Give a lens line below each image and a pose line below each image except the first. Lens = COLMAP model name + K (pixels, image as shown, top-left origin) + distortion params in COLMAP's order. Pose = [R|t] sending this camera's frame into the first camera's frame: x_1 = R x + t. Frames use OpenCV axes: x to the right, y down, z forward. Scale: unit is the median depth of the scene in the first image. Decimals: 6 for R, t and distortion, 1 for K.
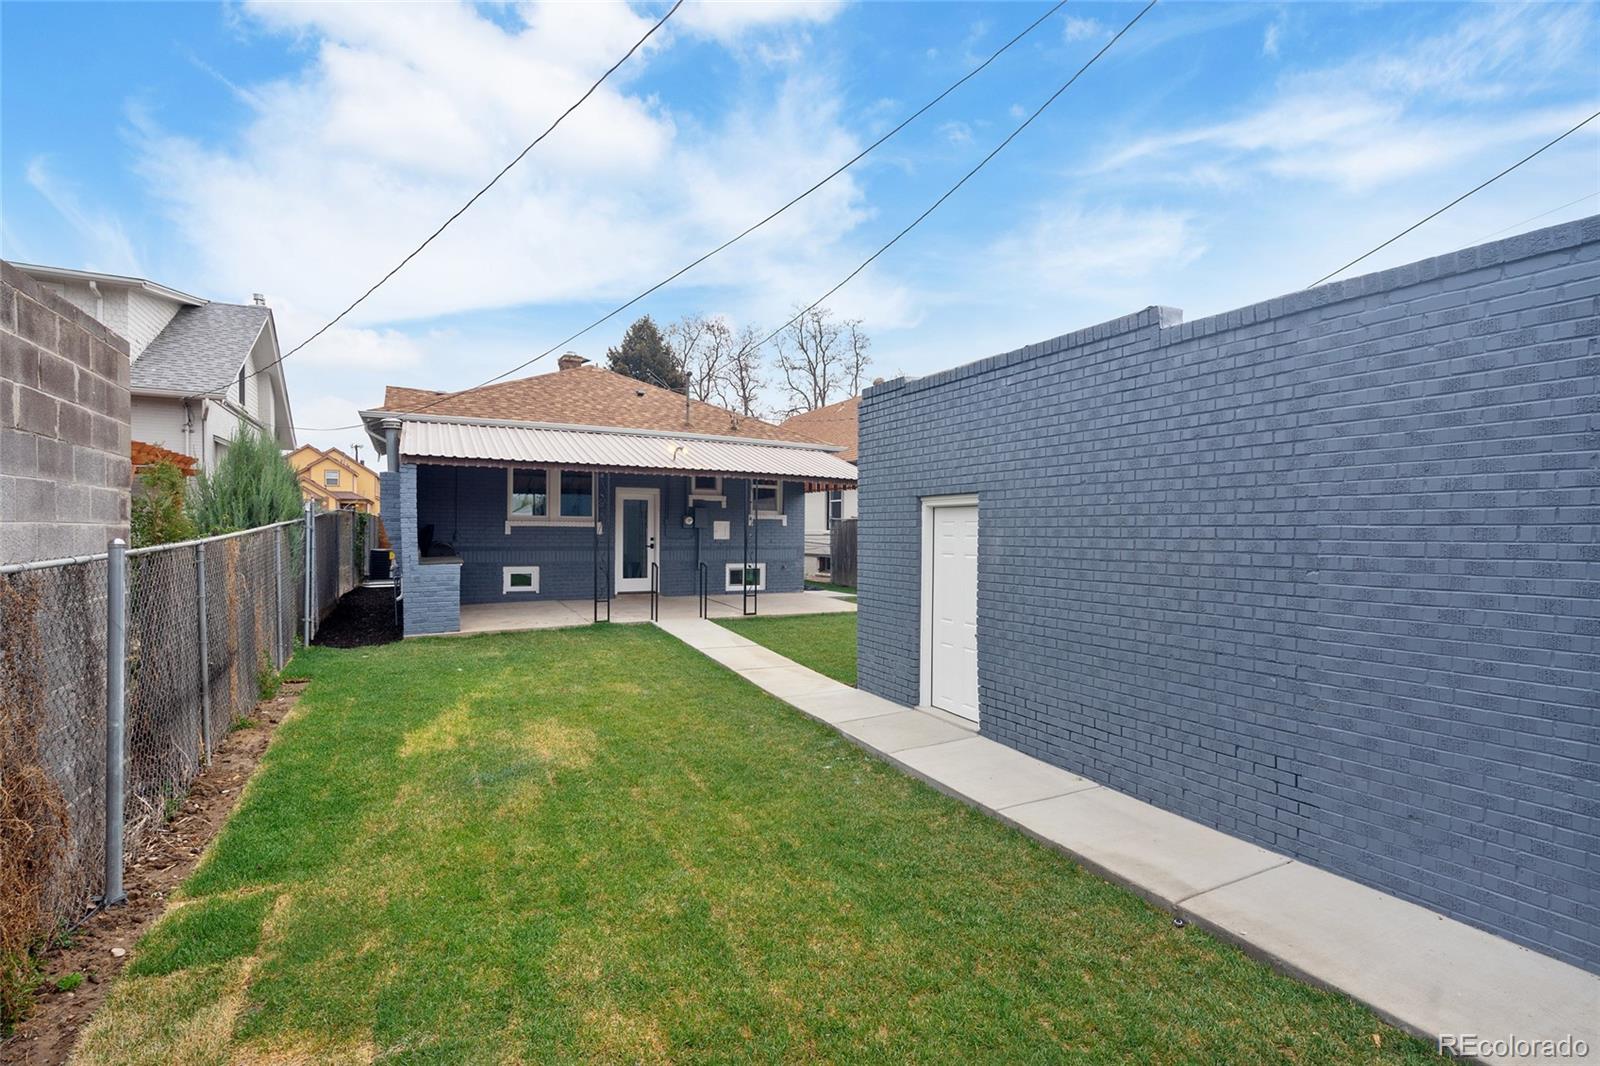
lens RADIAL K [[726.4, 0, 796.6], [0, 726.4, 538.3], [0, 0, 1]] dist [-0.002938, -0.000431]
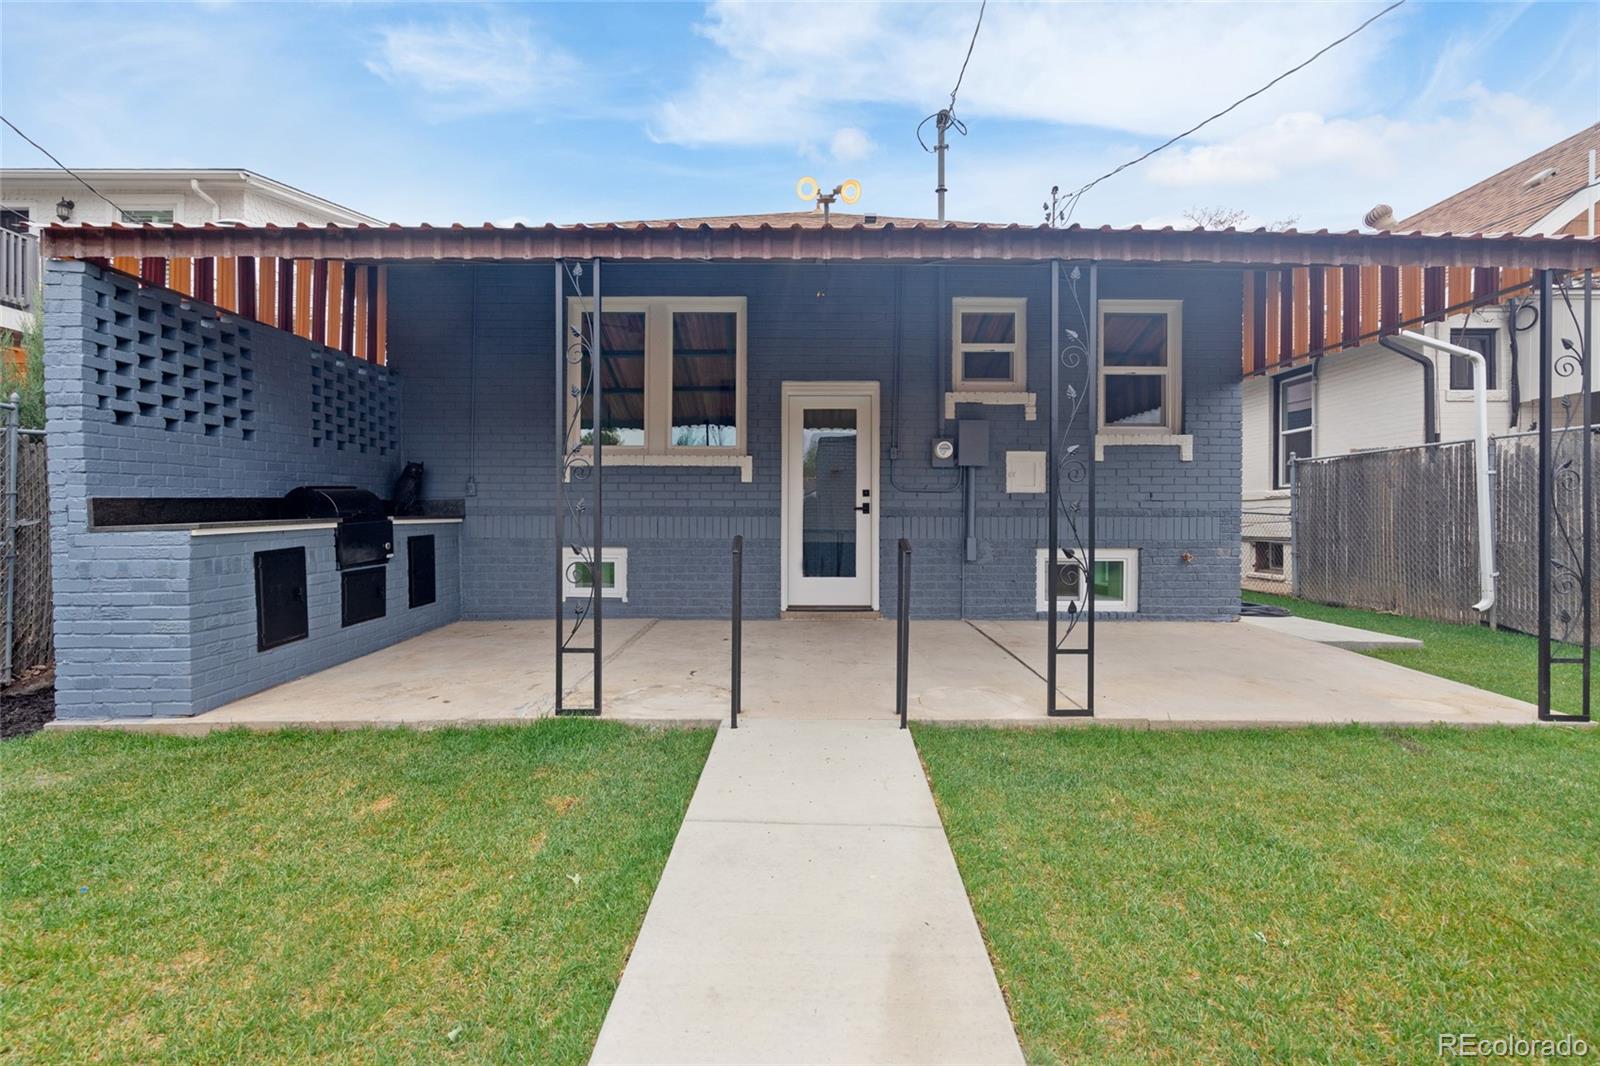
lens RADIAL K [[726.4, 0, 801.6], [0, 726.4, 525.8], [0, 0, 1]] dist [-0.002938, -0.000431]
pose [[0.882004, -0.003075, -0.471233, -0.016820], [0.000852, 0.999987, -0.004930, 0.024113], [0.471242, 0.003946, 0.881995, 0.571015]]
